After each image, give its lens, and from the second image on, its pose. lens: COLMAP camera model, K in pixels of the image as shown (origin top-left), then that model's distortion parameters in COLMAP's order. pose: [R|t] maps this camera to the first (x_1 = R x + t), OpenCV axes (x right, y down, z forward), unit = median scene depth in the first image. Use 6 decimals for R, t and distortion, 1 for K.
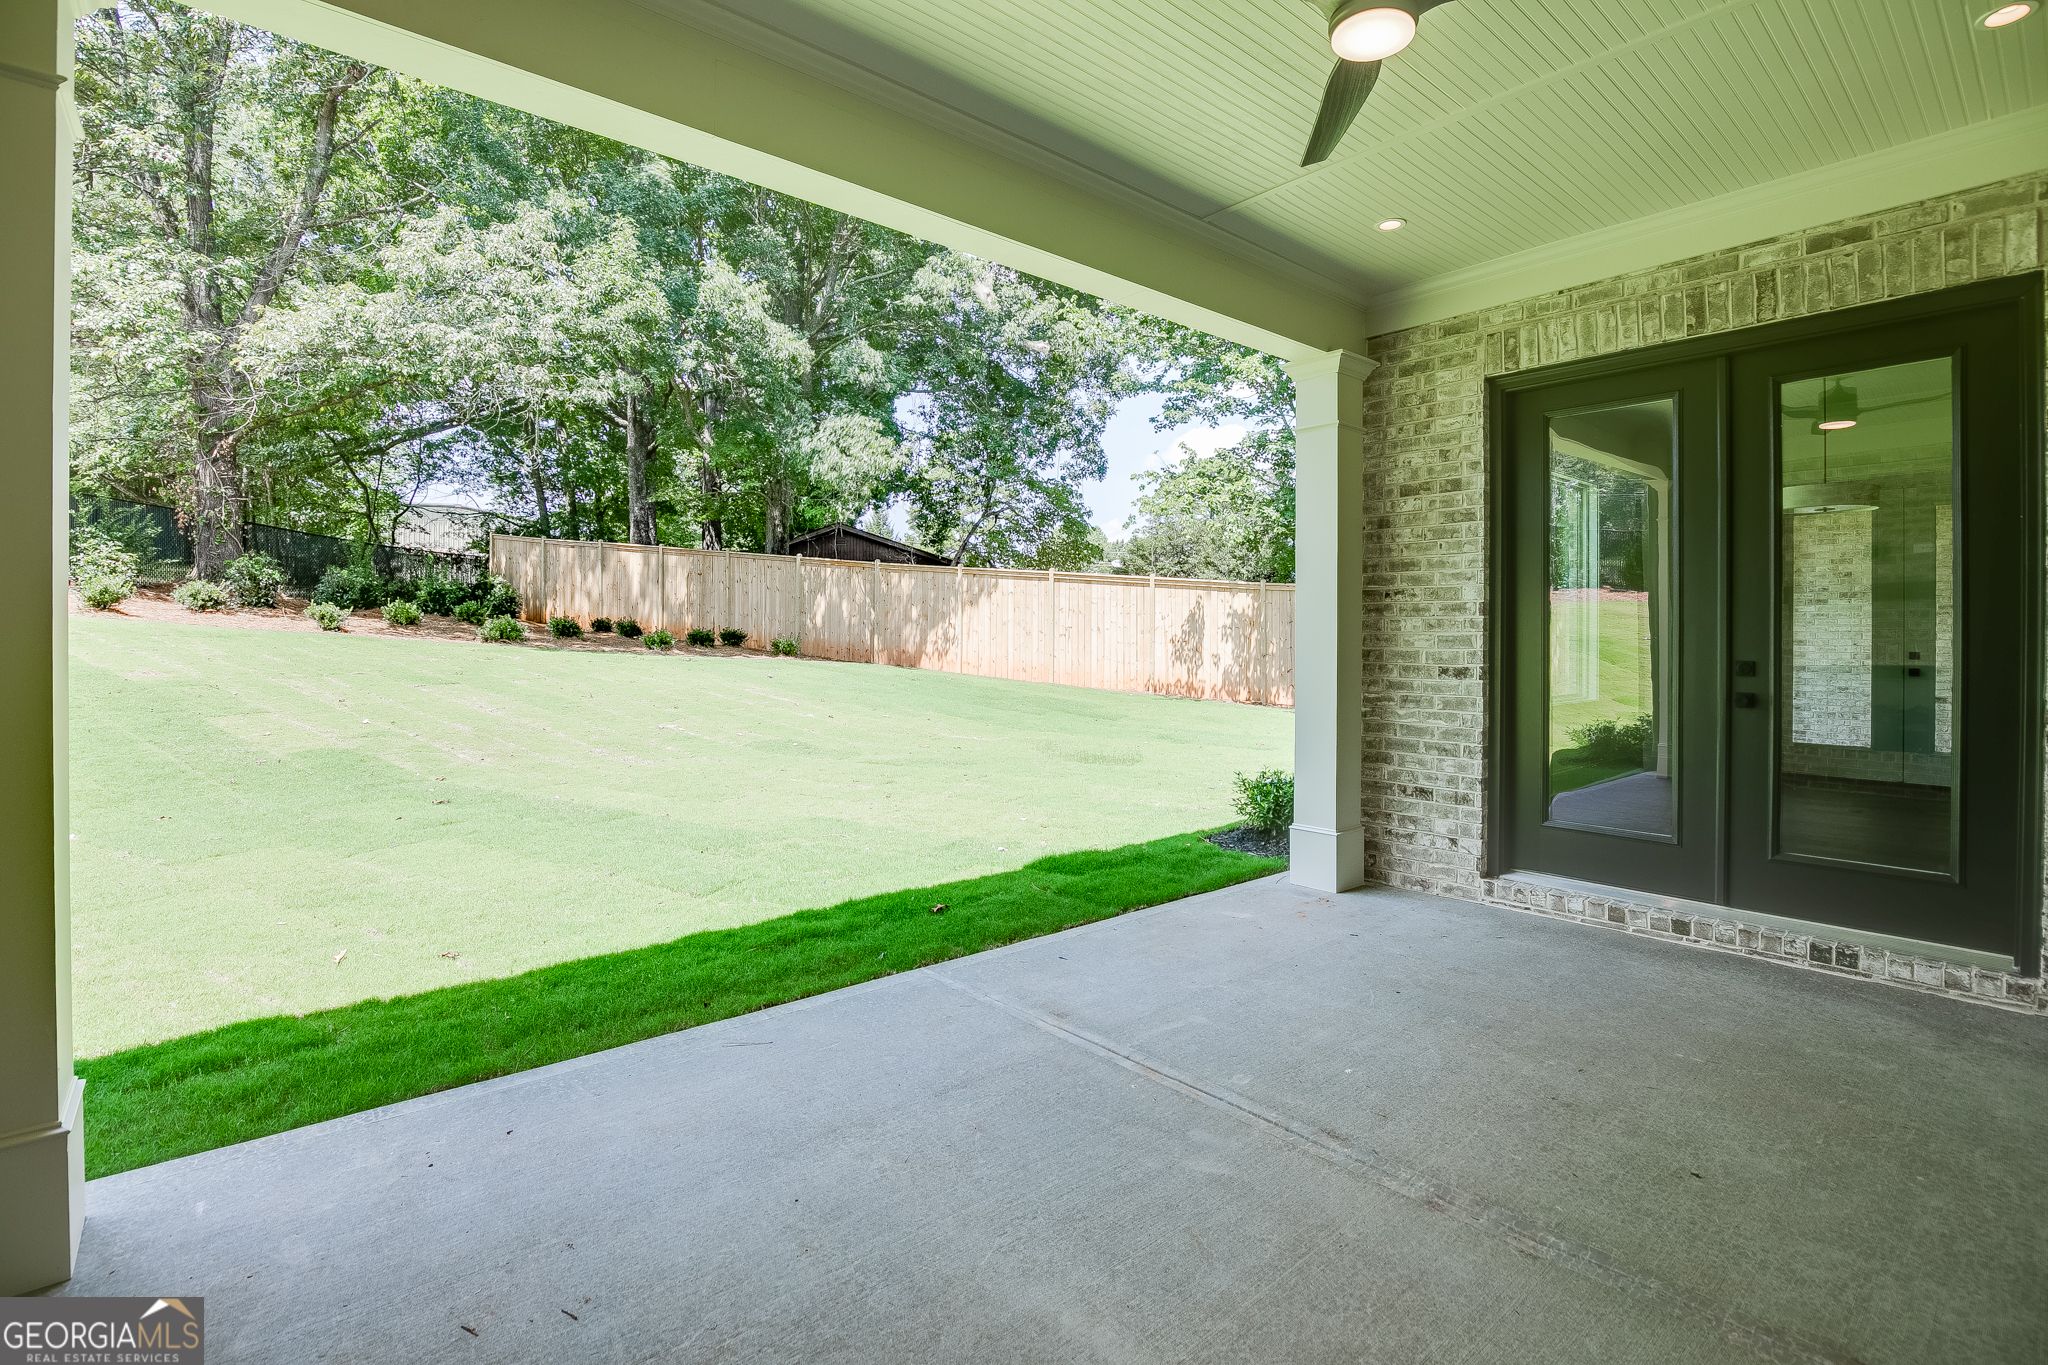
lens RADIAL K [[950.9, 0, 1019.3], [0, 950.9, 641.5], [0, 0, 1]] dist [-0.026079, 0.000188]
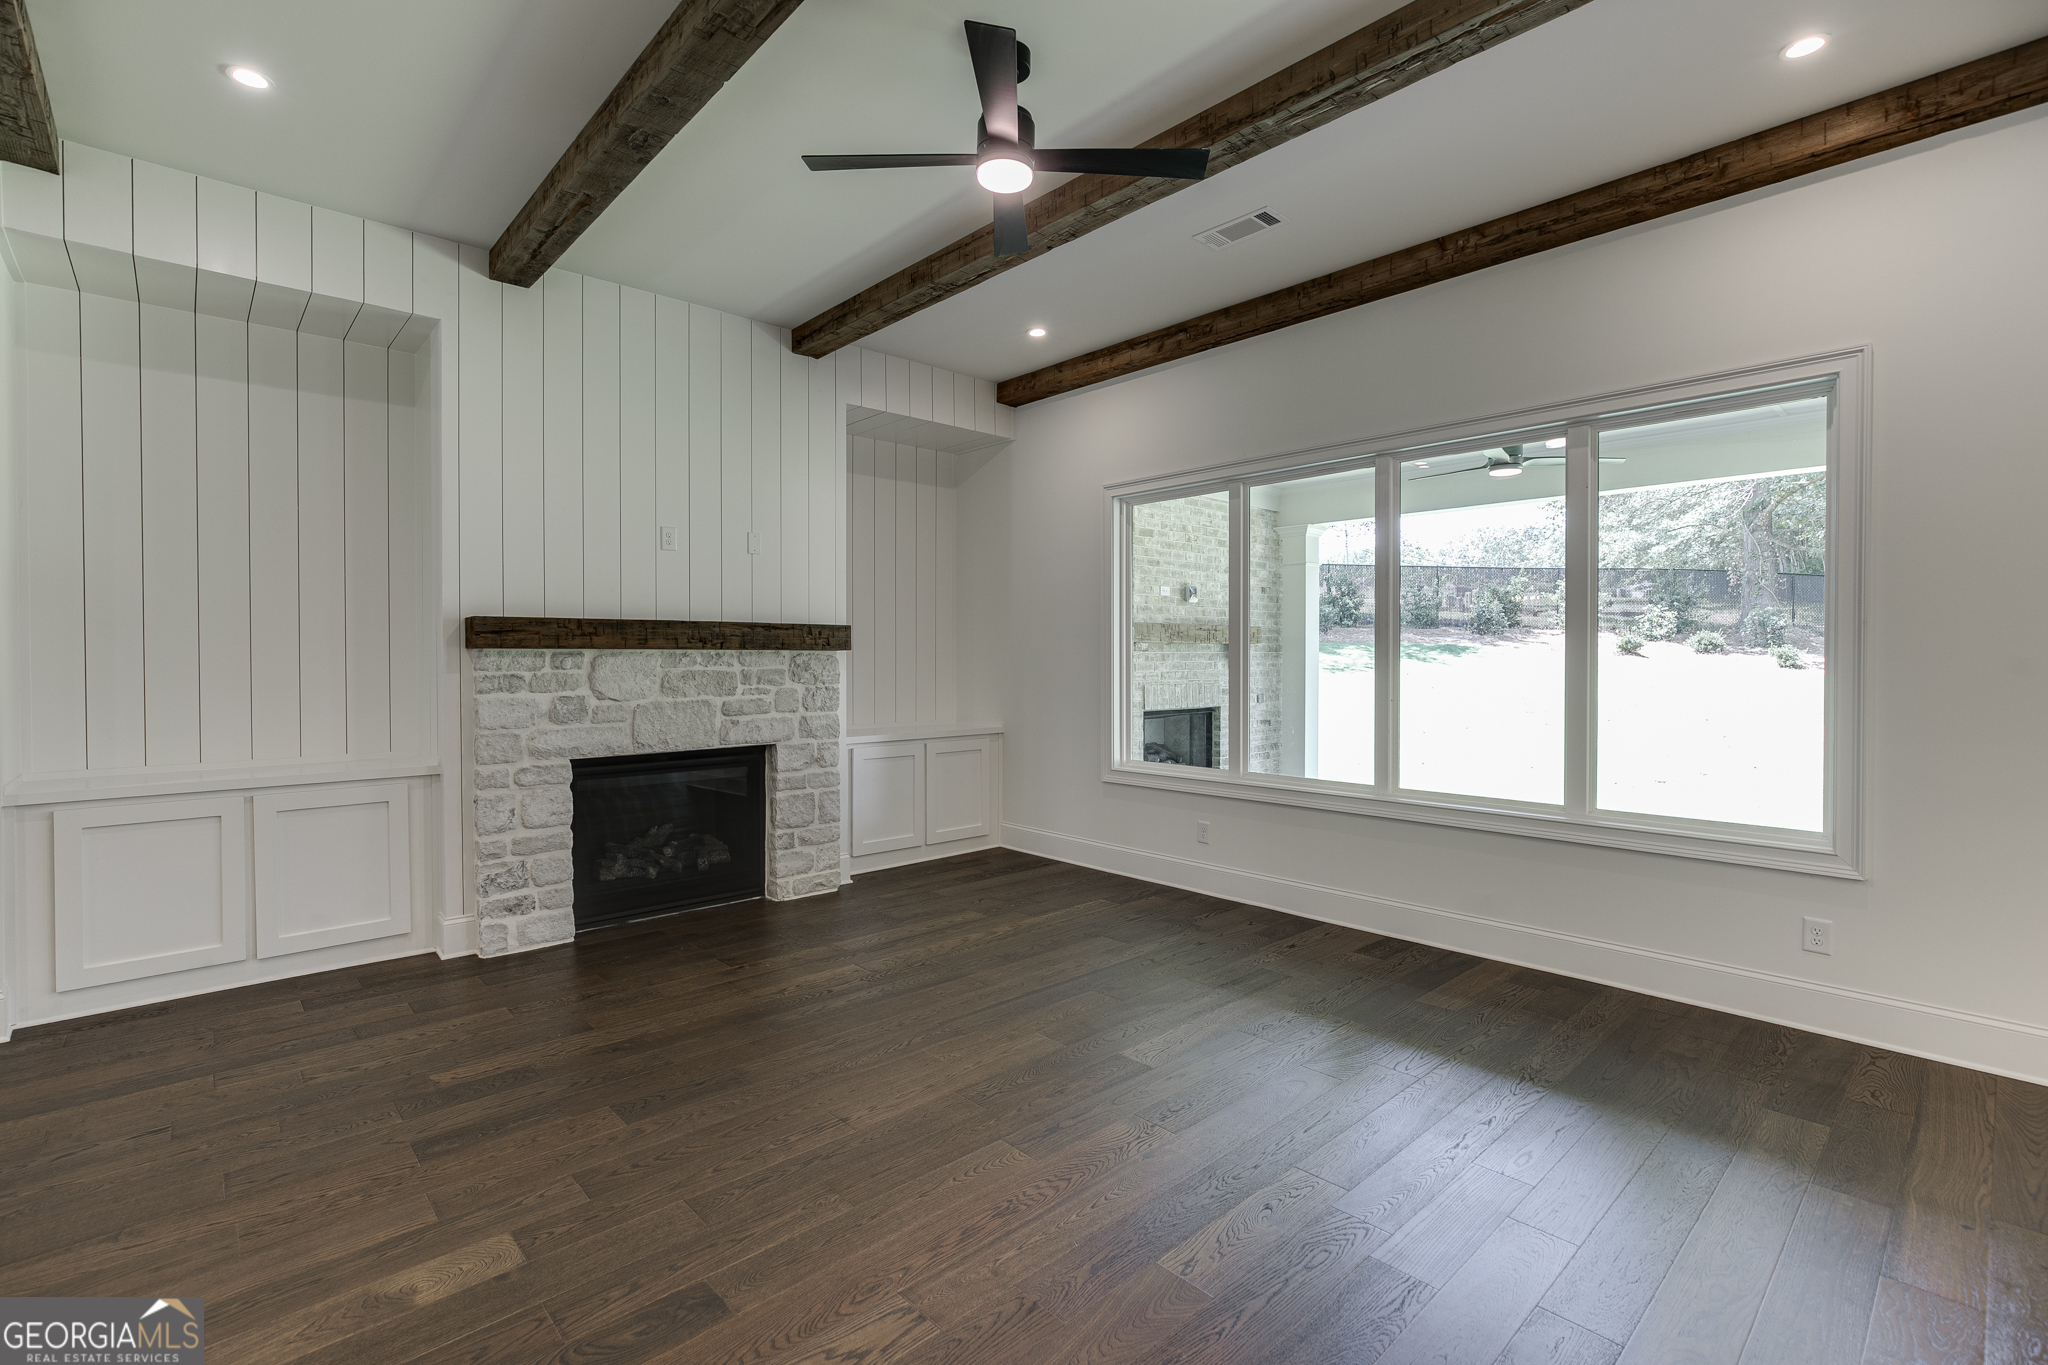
lens RADIAL K [[942.2, 0, 1020.0], [0, 942.2, 673.1], [0, 0, 1]] dist [-0.025440, 0.003916]
pose [[0.043787, 0.010471, -0.998986, 2.313670], [-0.002632, 0.999943, 0.010365, -0.066622], [0.999037, 0.002175, 0.043812, -0.404766]]
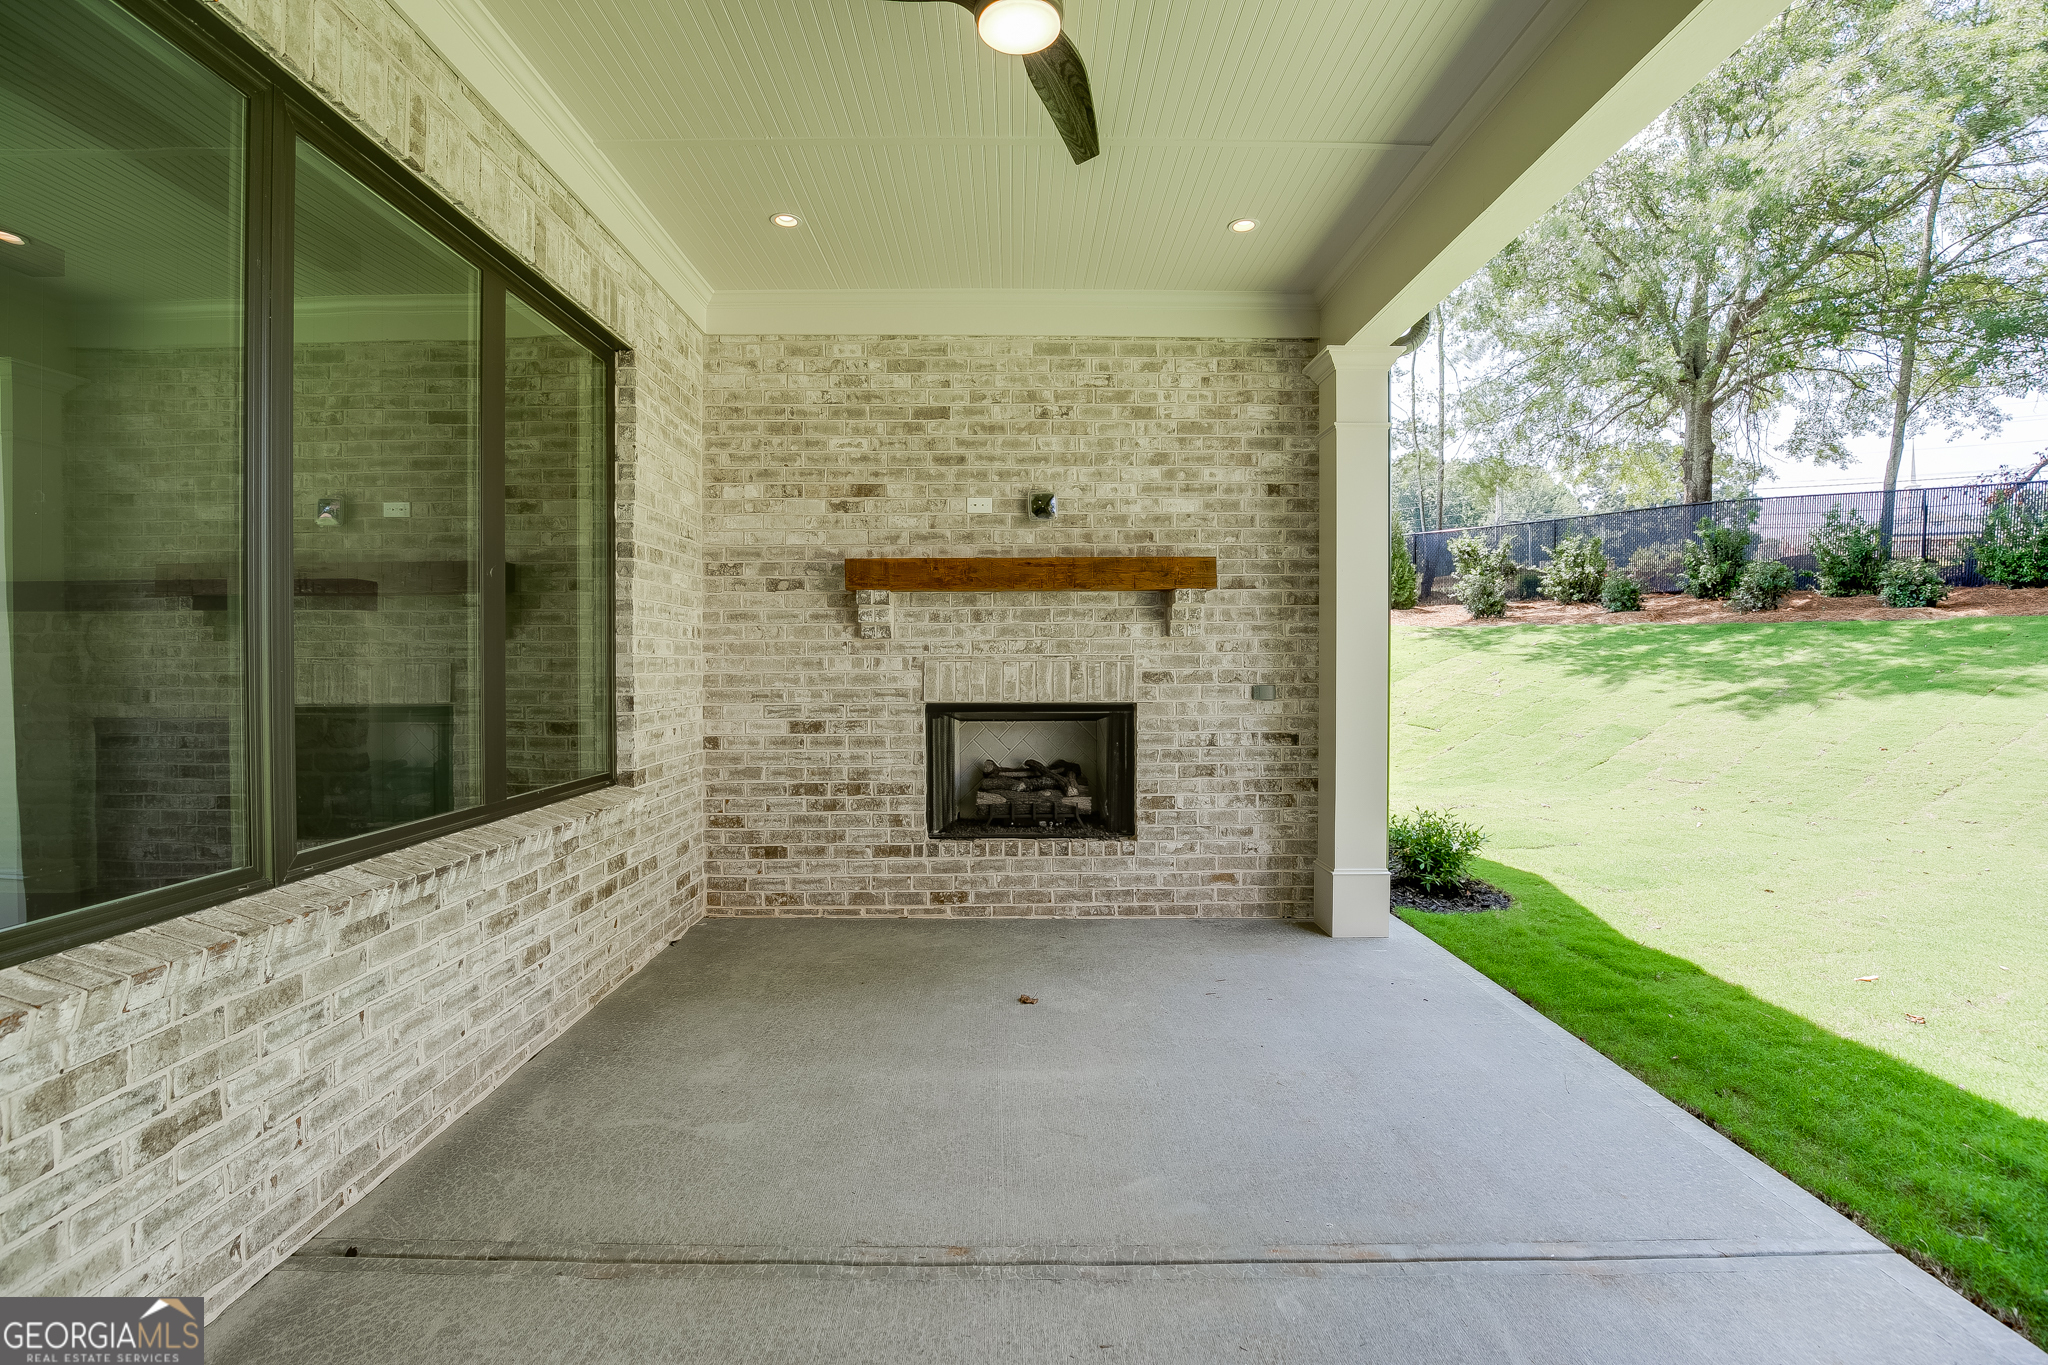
lens RADIAL K [[942.2, 0, 1020.0], [0, 942.2, 673.1], [0, 0, 1]] dist [-0.025440, 0.003916]
pose [[-0.646973, 0.003759, -0.762503, 0.834733], [-0.006132, 0.999930, 0.010133, -0.003177], [0.762488, 0.011231, -0.646905, 1.223853]]
